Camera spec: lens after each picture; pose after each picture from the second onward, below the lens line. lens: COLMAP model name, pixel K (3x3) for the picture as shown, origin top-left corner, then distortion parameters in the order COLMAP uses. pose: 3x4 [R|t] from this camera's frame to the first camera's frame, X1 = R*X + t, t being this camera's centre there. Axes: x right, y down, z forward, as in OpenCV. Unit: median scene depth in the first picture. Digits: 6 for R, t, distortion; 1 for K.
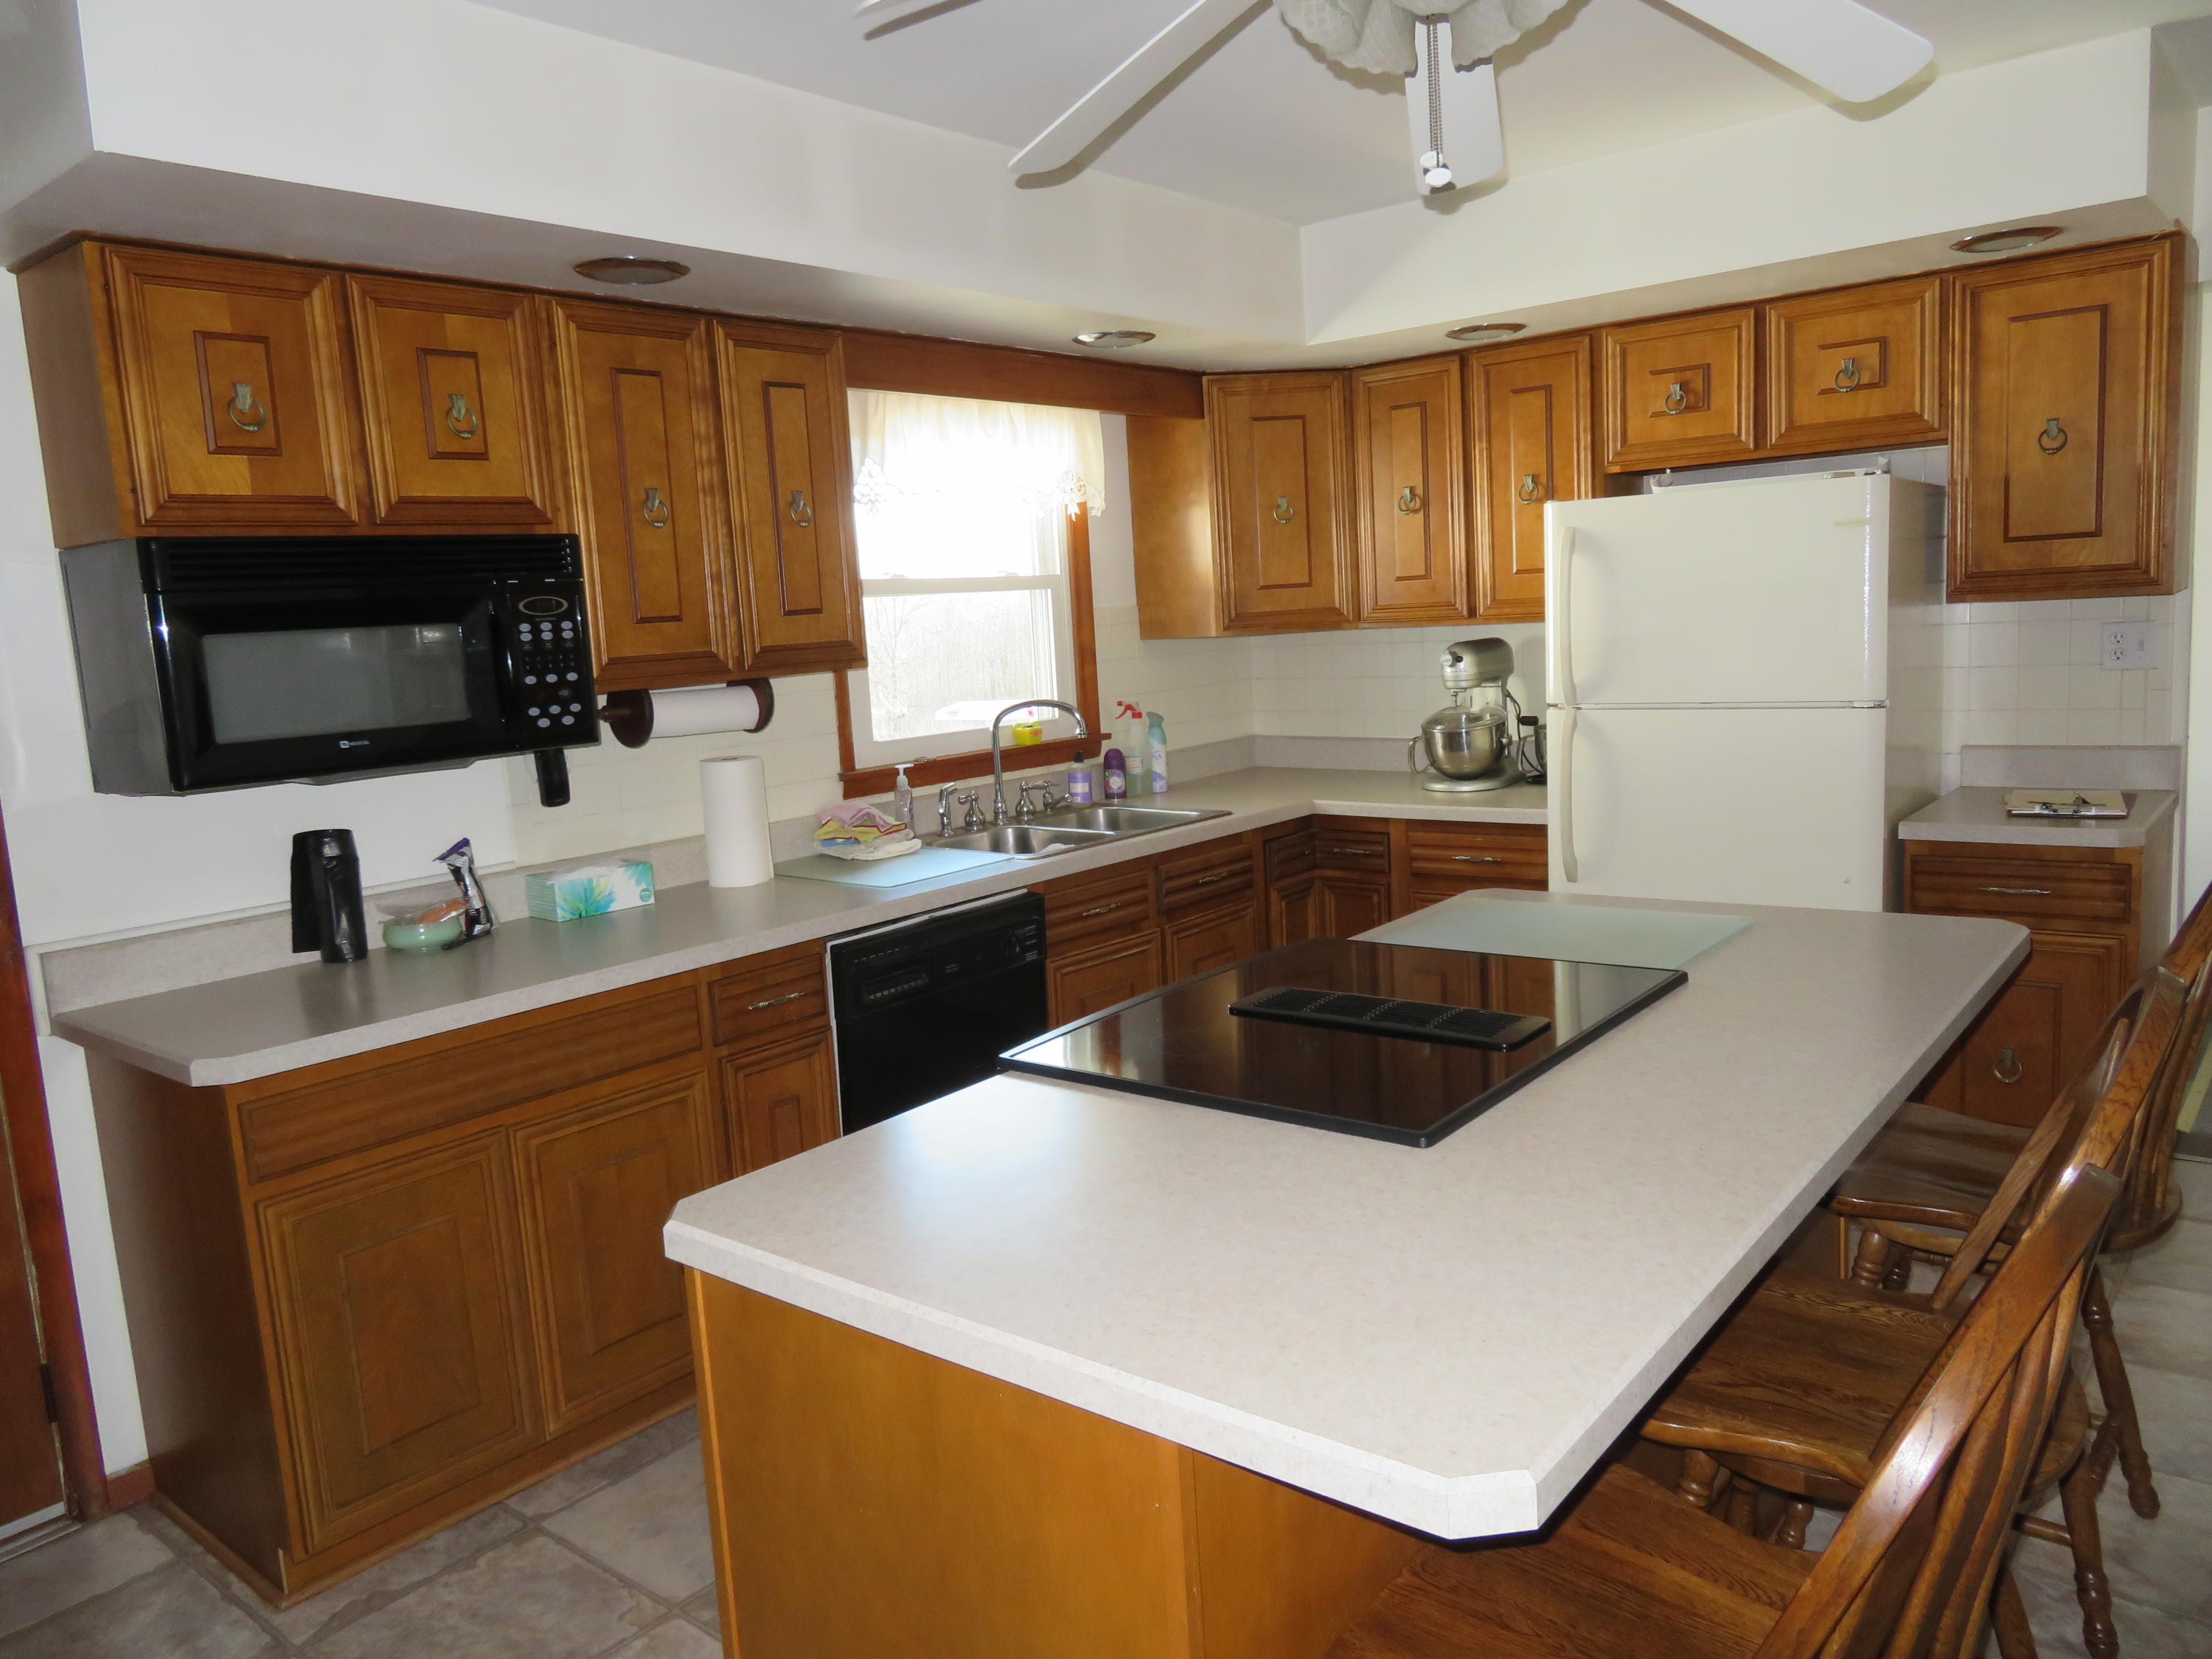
lens RADIAL K [[1592.8, 0, 1110.3], [0, 1592.8, 827.7], [0, 0, 1]] dist [-0.006395, -0.001421]
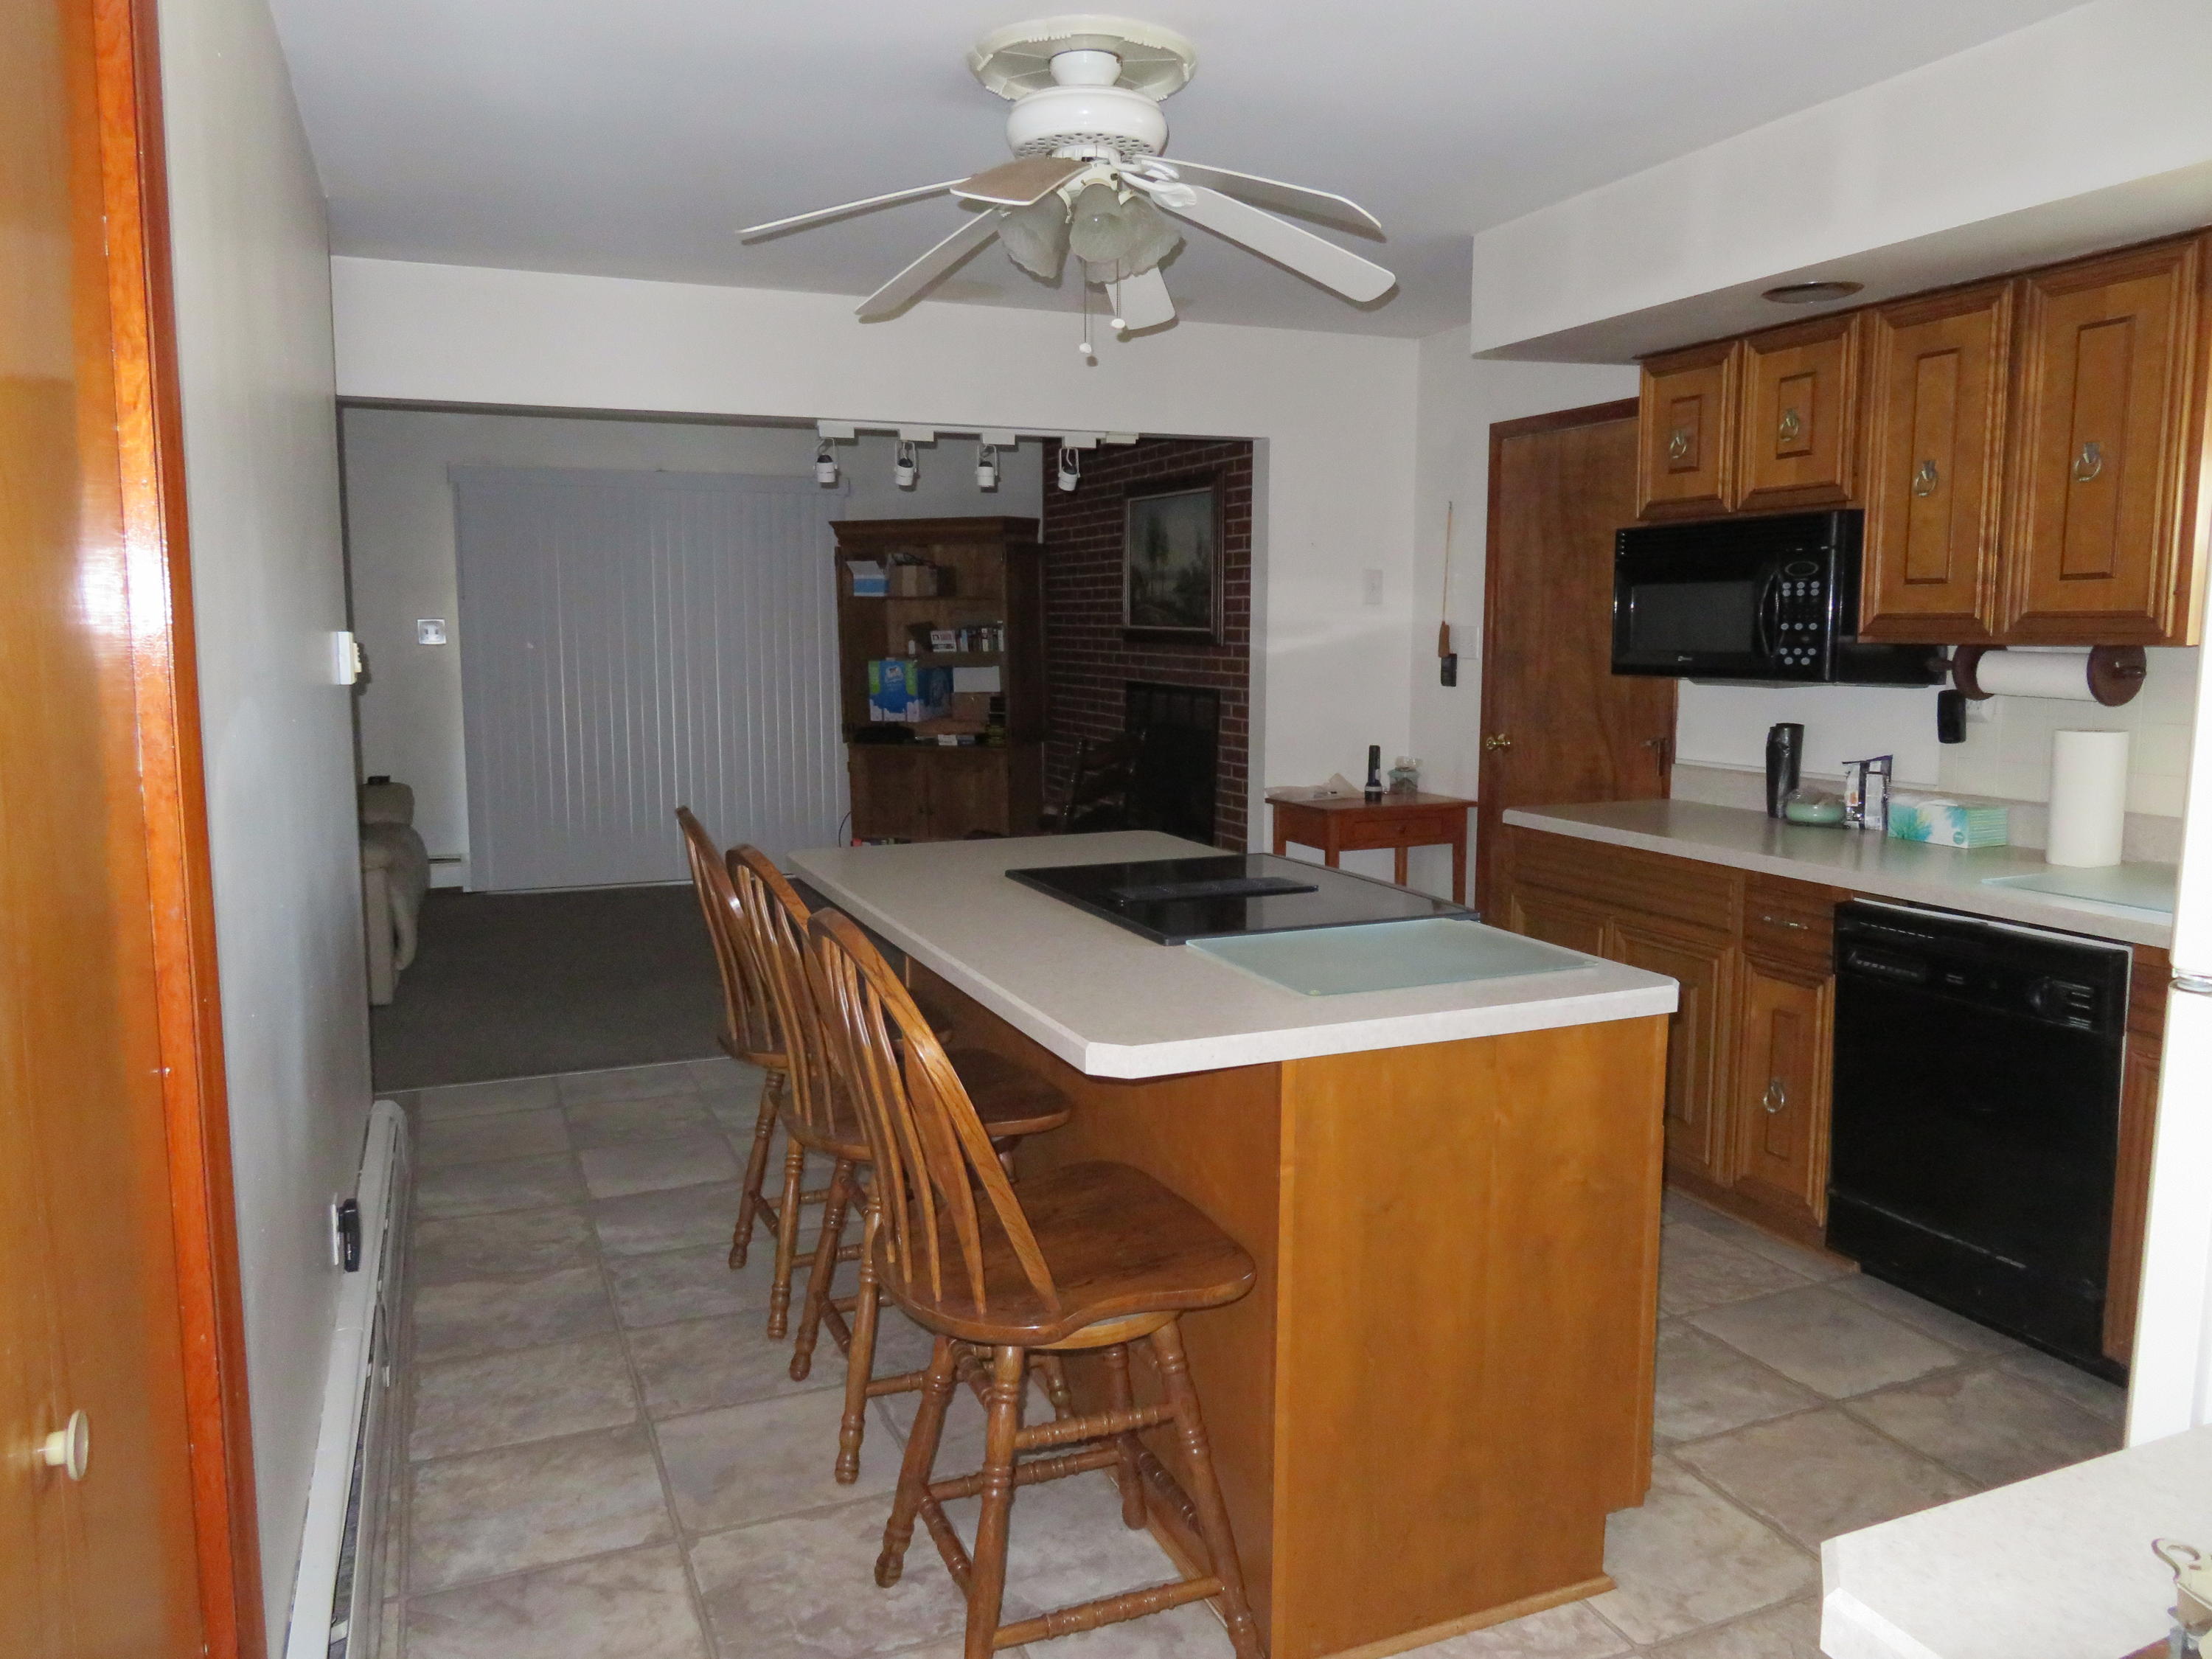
lens RADIAL K [[1592.8, 0, 1111.6], [0, 1592.8, 822.0], [0, 0, 1]] dist [-0.006395, -0.001421]
pose [[-0.474518, 0.168528, -0.863963, 1.016096], [-0.088728, 0.967345, 0.237427, -0.193576], [0.875763, 0.189321, -0.444069, 1.104101]]
